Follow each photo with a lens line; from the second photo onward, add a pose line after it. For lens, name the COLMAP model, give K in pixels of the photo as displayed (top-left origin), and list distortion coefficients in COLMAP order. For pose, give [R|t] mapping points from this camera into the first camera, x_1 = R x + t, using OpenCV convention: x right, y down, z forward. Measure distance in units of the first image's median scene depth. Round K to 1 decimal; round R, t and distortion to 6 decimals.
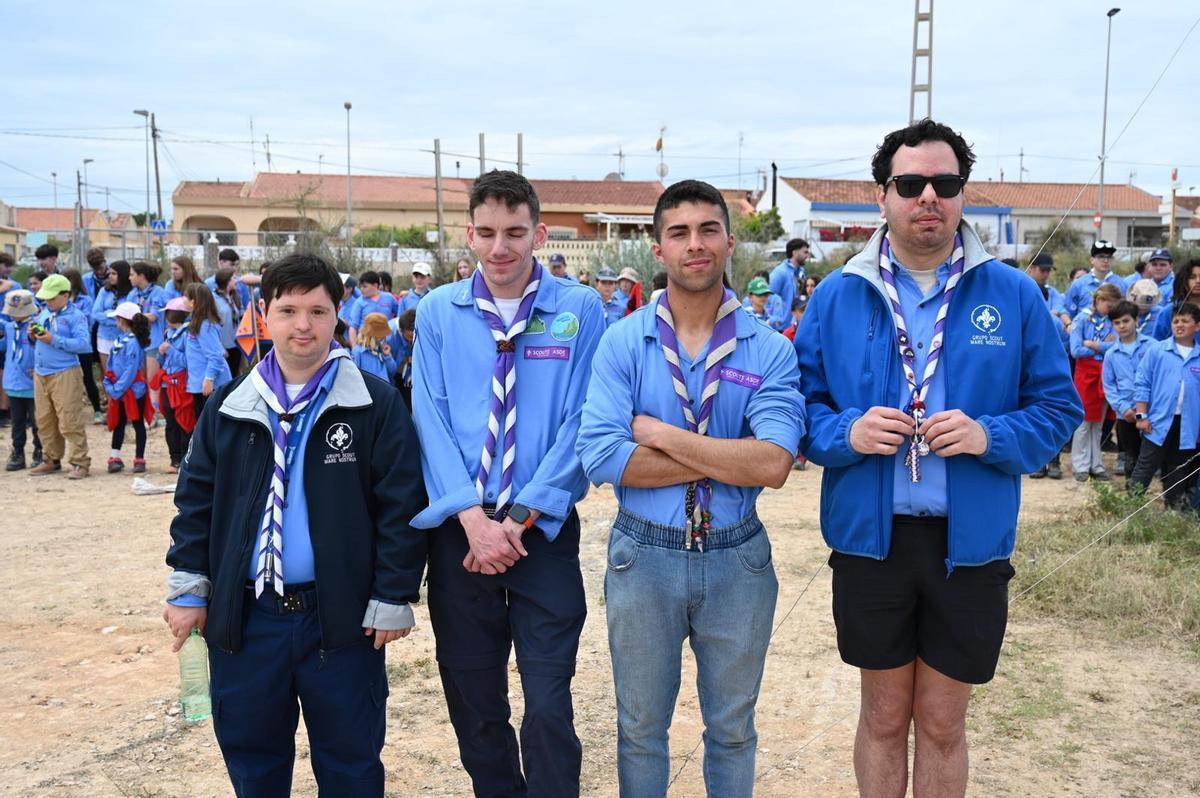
lens RADIAL K [[1284.2, 0, 600.0], [0, 1284.2, 399.0], [0, 0, 1]] dist [-0.010083, 0.115503]
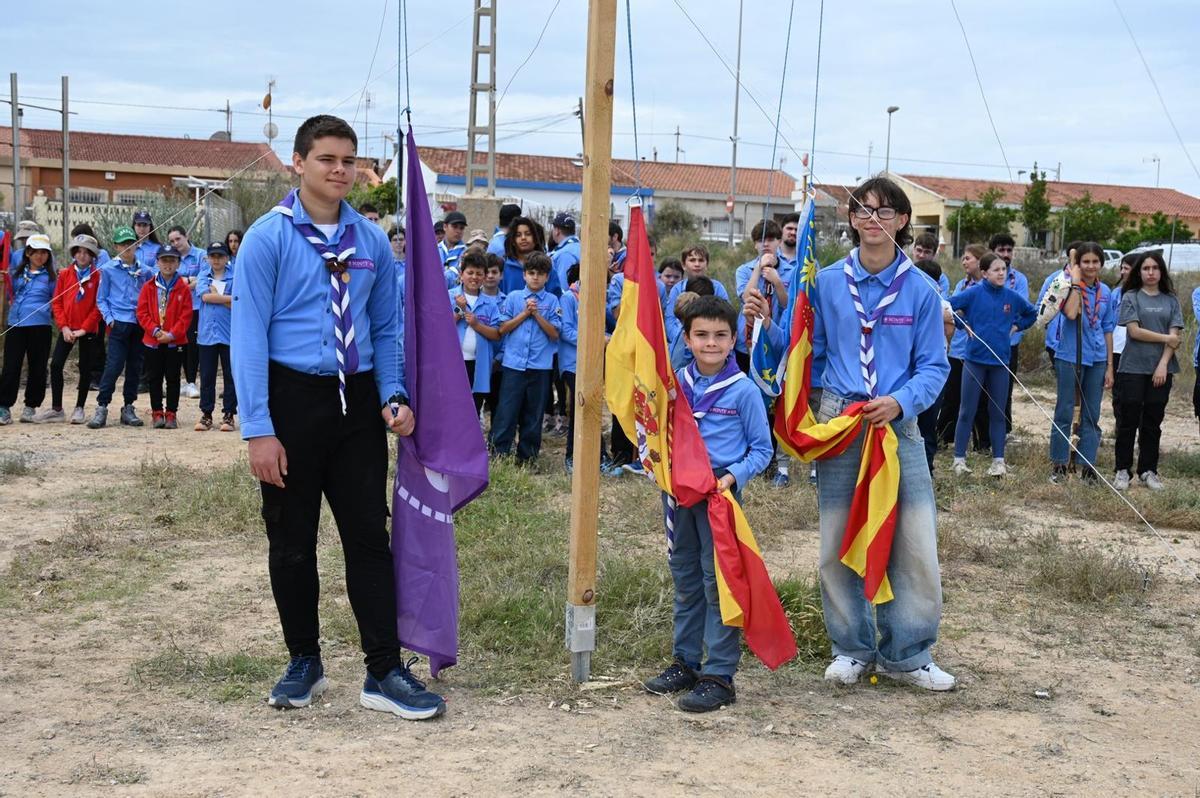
lens RADIAL K [[1471.8, 0, 600.0], [0, 1471.8, 399.0], [0, 0, 1]] dist [0.022077, 0.050929]
pose [[0.972961, 0.005476, 0.230905, 0.038804], [-0.004856, 0.999983, -0.003252, 0.006569], [-0.230919, 0.002043, 0.972971, -0.026765]]
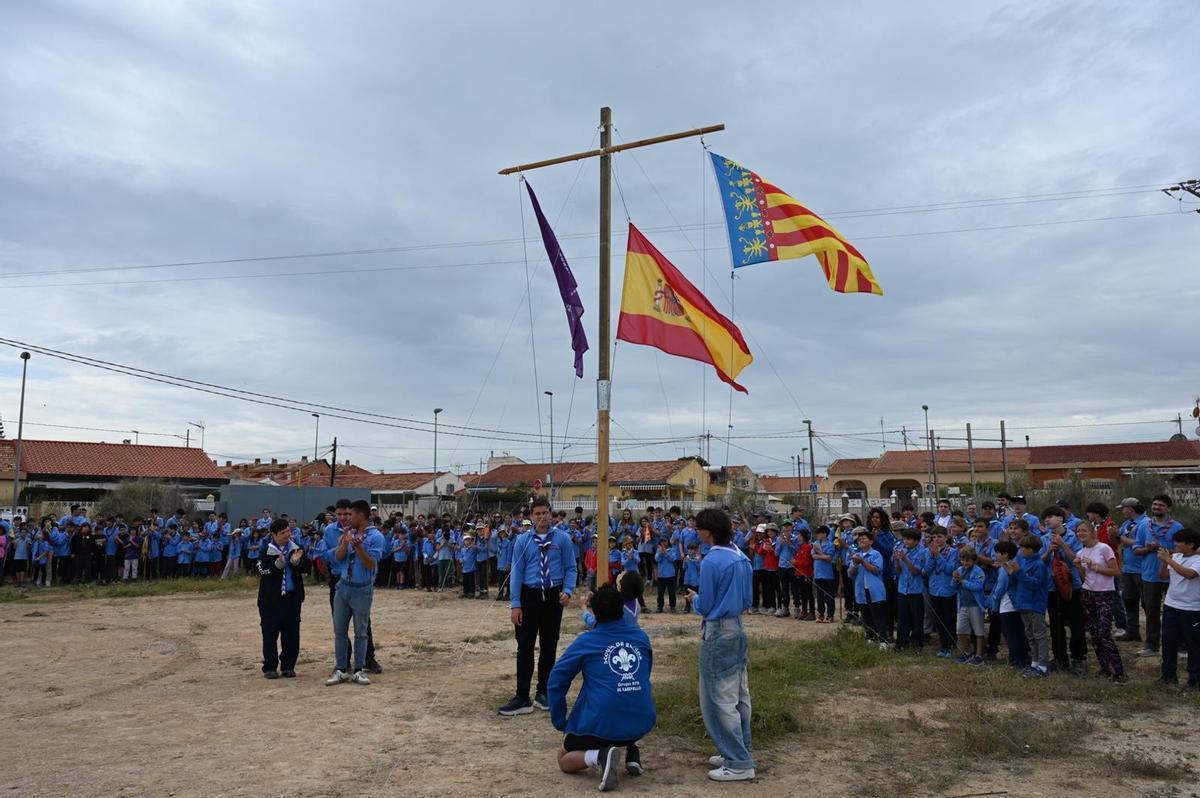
lens RADIAL K [[875.9, 0, 600.0], [0, 875.9, 399.0], [0, 0, 1]] dist [-0.001684, -0.000837]
pose [[0.780976, -0.092946, -0.617606, 0.132868], [-0.050253, 0.976307, -0.210475, 0.004719], [0.622535, 0.195412, 0.757802, -0.047284]]
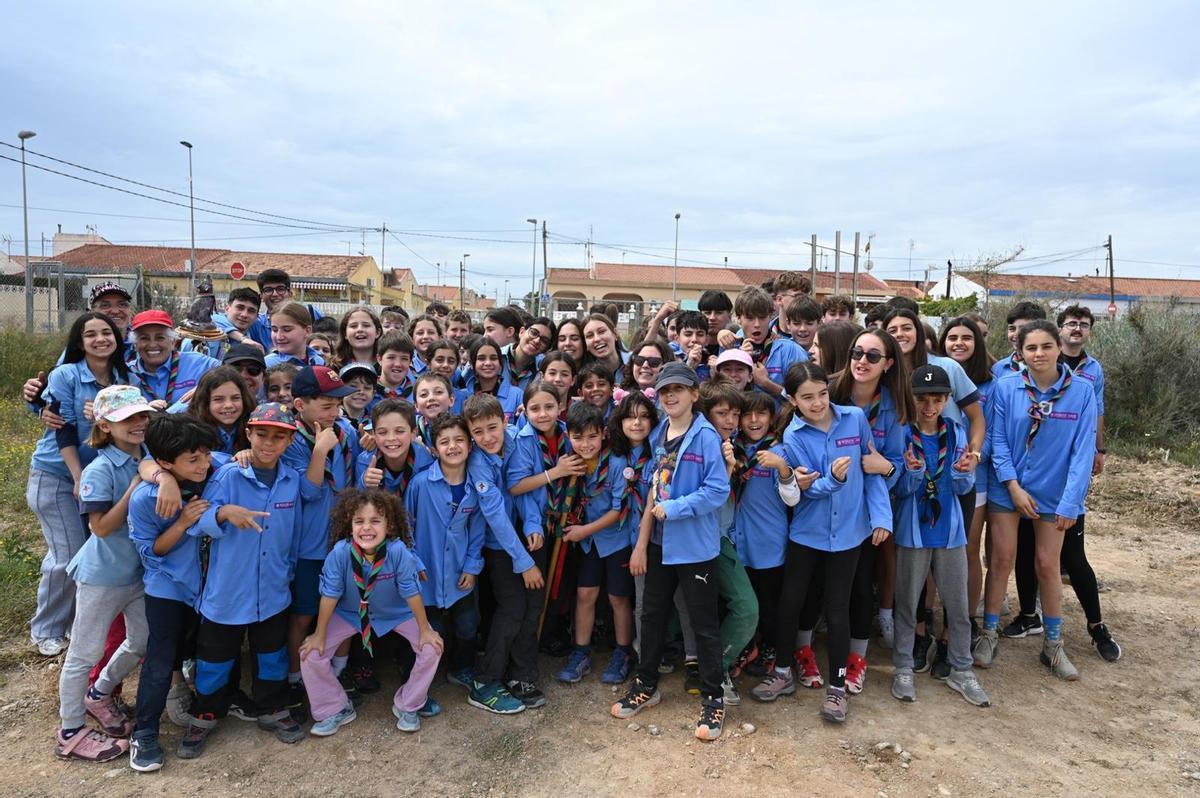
lens RADIAL K [[785.9, 0, 600.0], [0, 785.9, 399.0], [0, 0, 1]] dist [-0.000773, 0.000406]
pose [[0.990509, 0.036060, -0.132630, -0.137646], [-0.037542, 0.999257, -0.008684, -0.011653], [0.132218, 0.013581, 0.991128, 0.104926]]
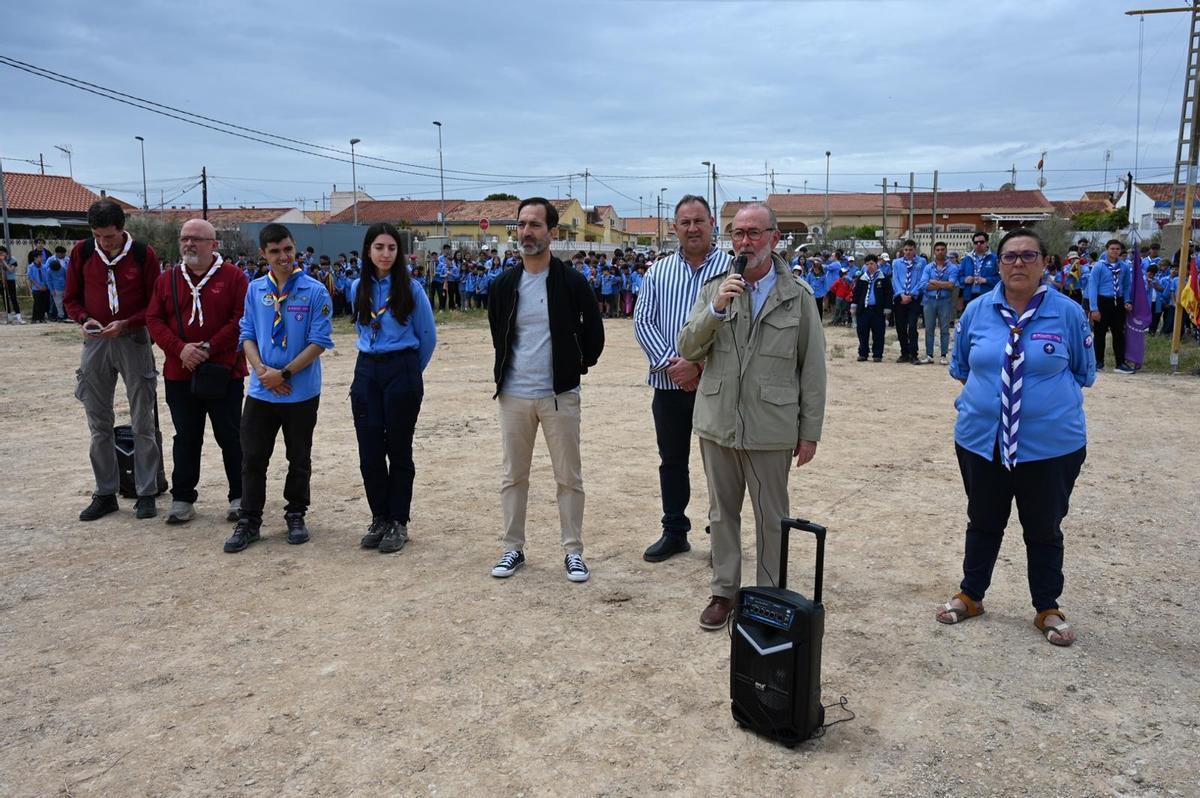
lens RADIAL K [[935.8, 0, 600.0], [0, 935.8, 399.0], [0, 0, 1]] dist [0.006949, 0.001166]
pose [[0.918245, 0.049460, -0.392911, 0.019821], [-0.028010, 0.997797, 0.060142, 0.019356], [0.395020, -0.044219, 0.917608, -0.202896]]
